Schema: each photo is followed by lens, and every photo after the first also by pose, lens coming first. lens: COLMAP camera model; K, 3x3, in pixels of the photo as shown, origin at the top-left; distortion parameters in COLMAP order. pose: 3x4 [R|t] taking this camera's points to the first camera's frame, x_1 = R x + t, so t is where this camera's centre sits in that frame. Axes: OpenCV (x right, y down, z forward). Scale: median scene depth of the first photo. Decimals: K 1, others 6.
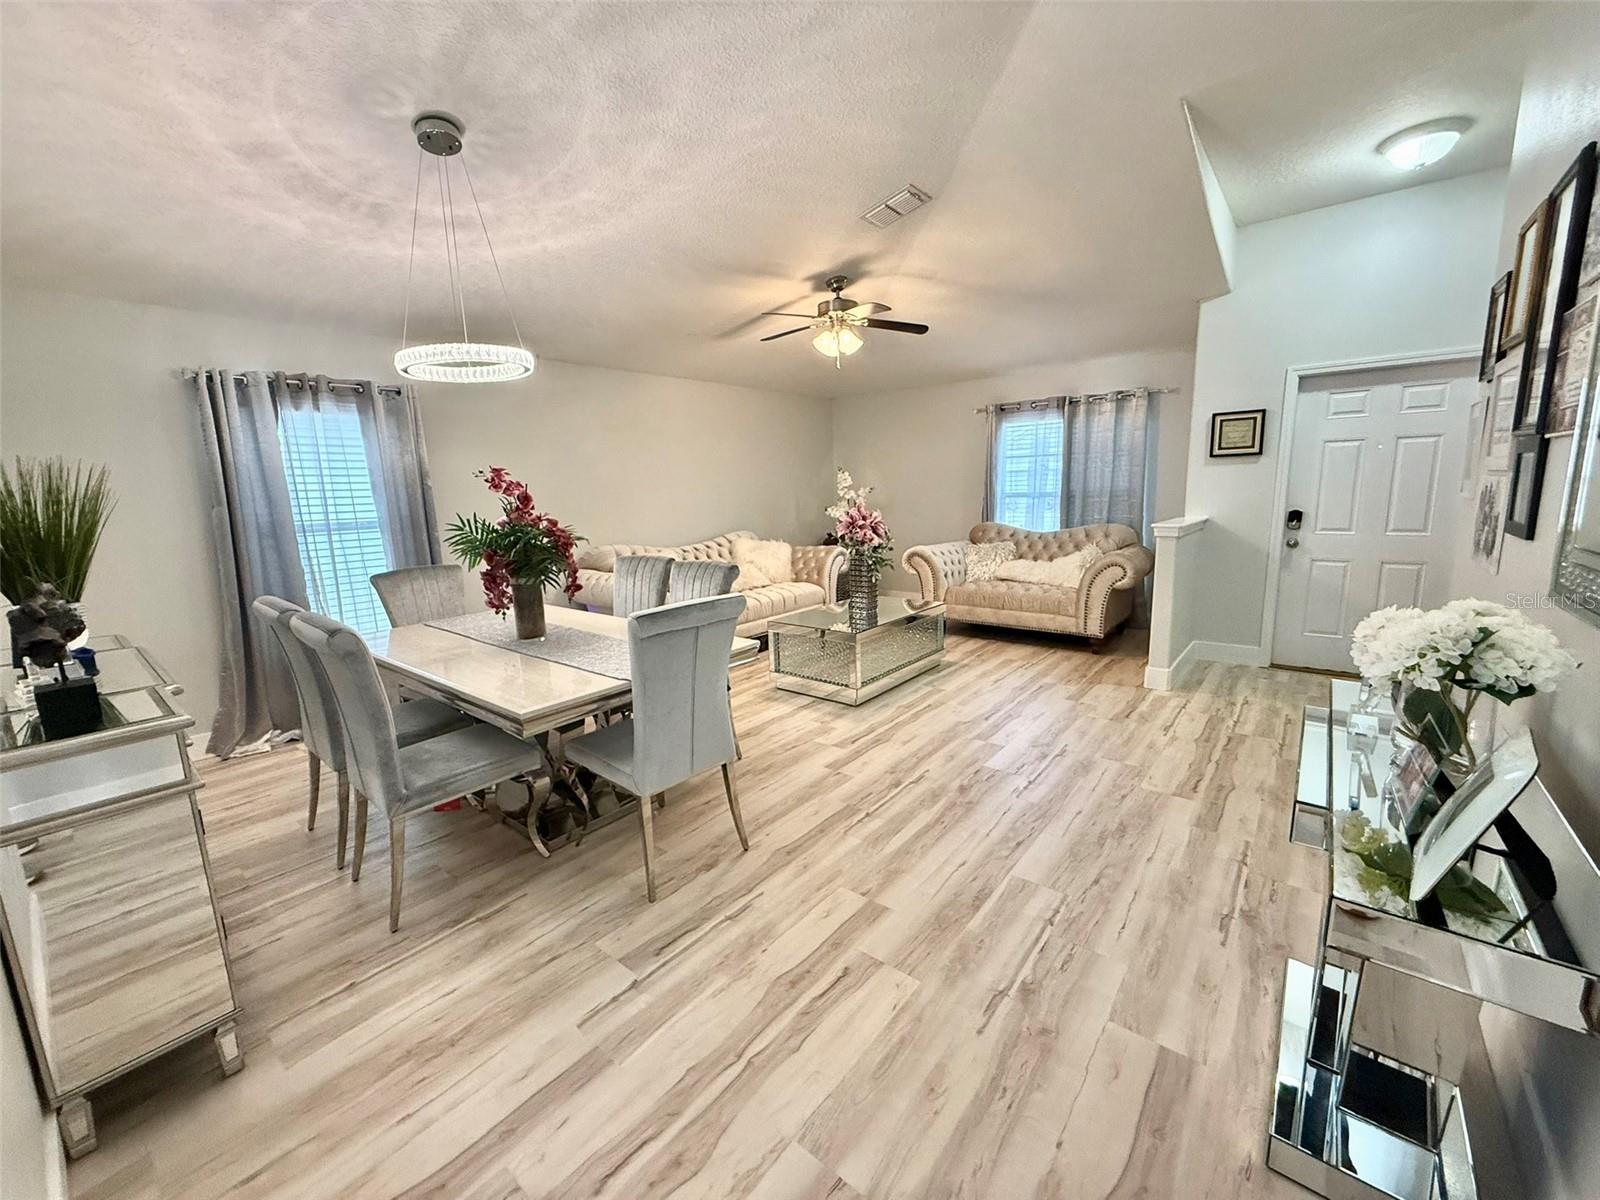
lens RADIAL K [[637.0, 0, 794.0], [0, 637.0, 599.2], [0, 0, 1]] dist [-0.001206, -0.000077]
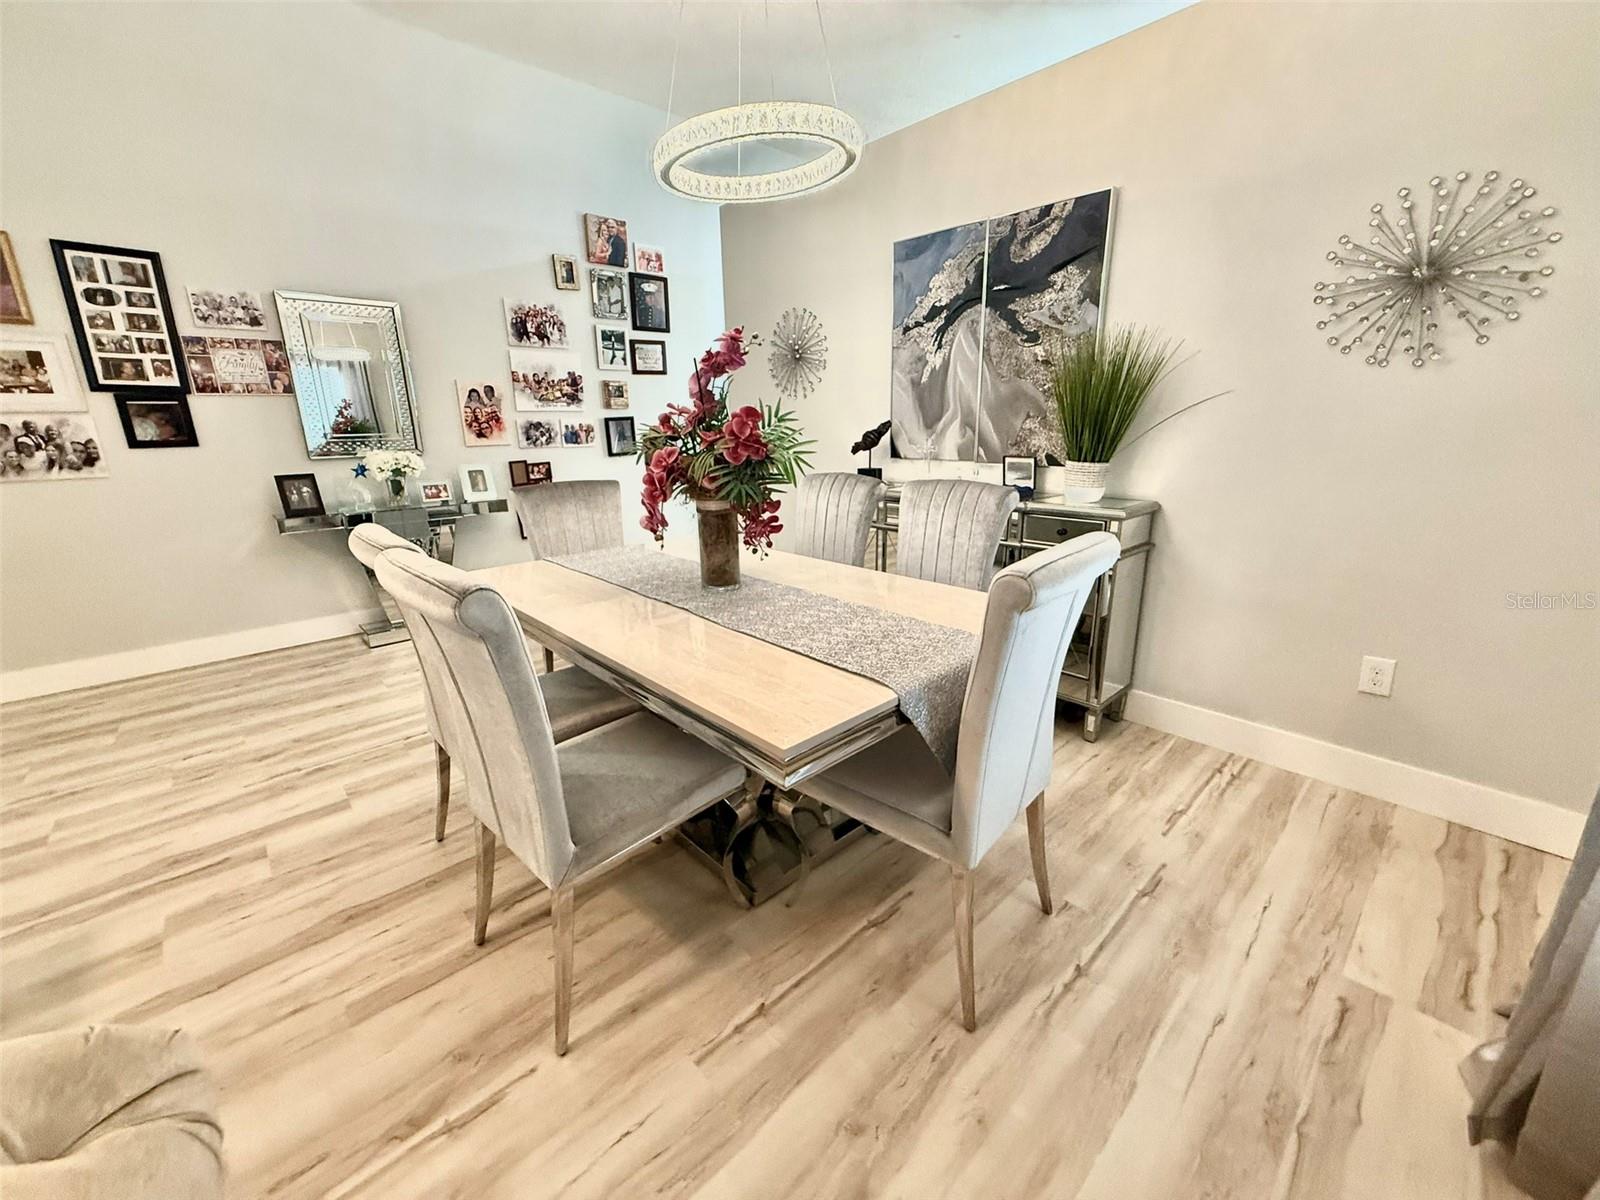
lens RADIAL K [[637.0, 0, 798.0], [0, 637.0, 598.3], [0, 0, 1]] dist [-0.001206, -0.000077]
pose [[-0.989986, 0.013611, 0.140511, -0.308139], [0.073429, 0.899744, 0.430196, -0.117182], [-0.120569, 0.436206, -0.891733, 0.845069]]
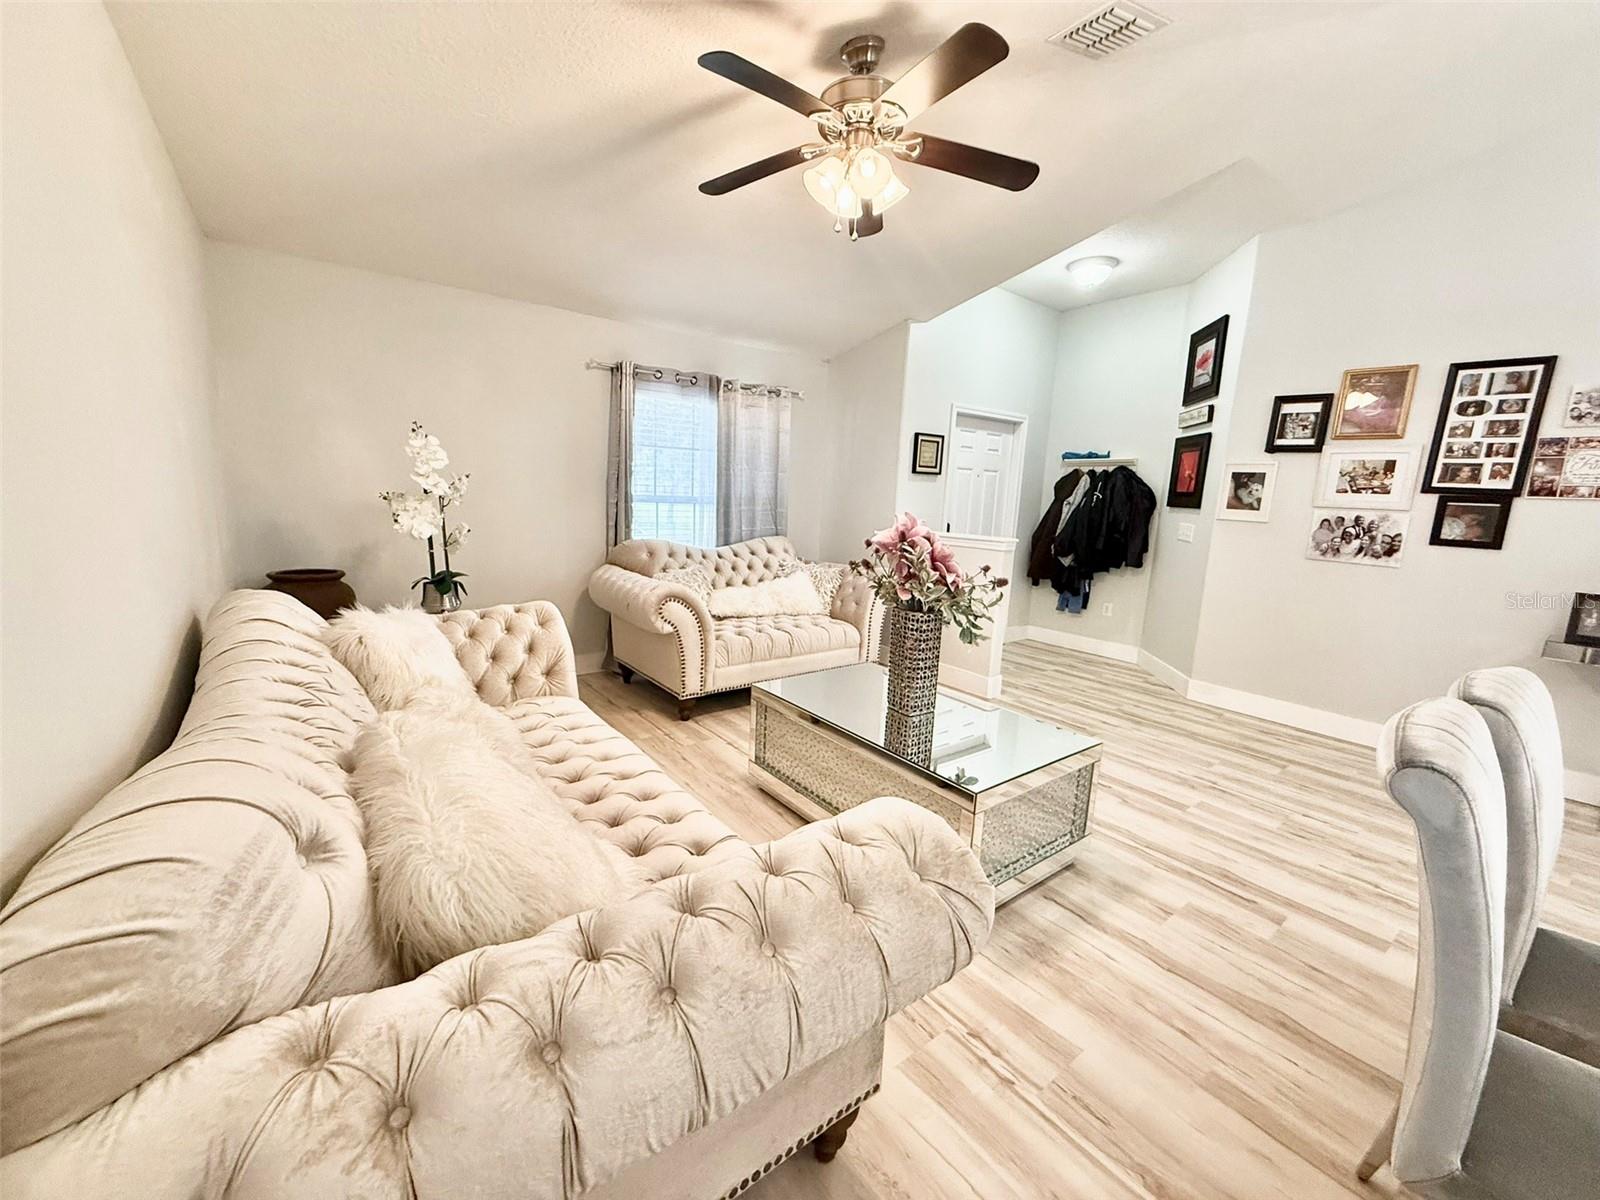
lens RADIAL K [[637.0, 0, 789.5], [0, 637.0, 596.2], [0, 0, 1]] dist [-0.001206, -0.000077]
pose [[0.228456, -0.121745, 0.965912, -0.371100], [0.122681, 0.987841, 0.095493, -0.121489], [-0.965793, 0.096683, 0.240614, 0.798380]]
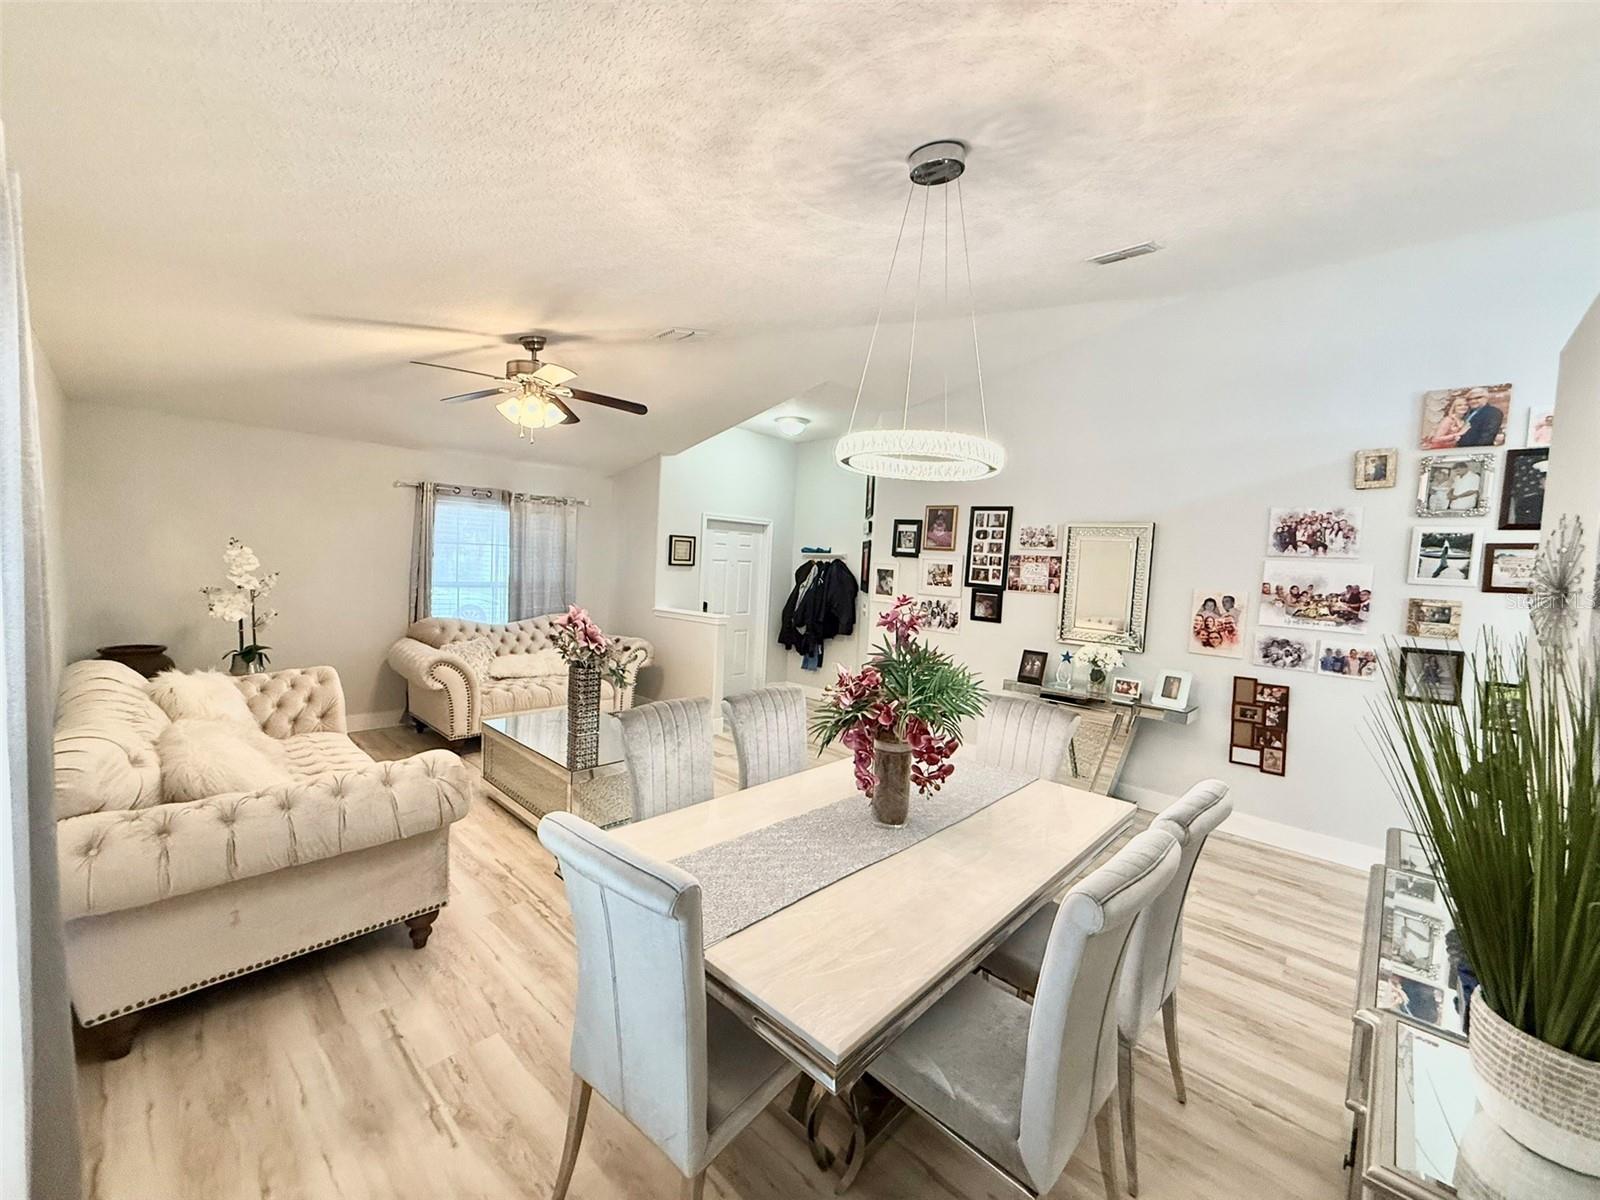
lens RADIAL K [[637.0, 0, 790.4], [0, 637.0, 596.8], [0, 0, 1]] dist [-0.001206, -0.000077]
pose [[0.070874, -0.022139, 0.997240, -0.599040], [0.122996, 0.992318, 0.013288, -0.115574], [-0.989873, 0.121715, 0.073053, 0.532765]]
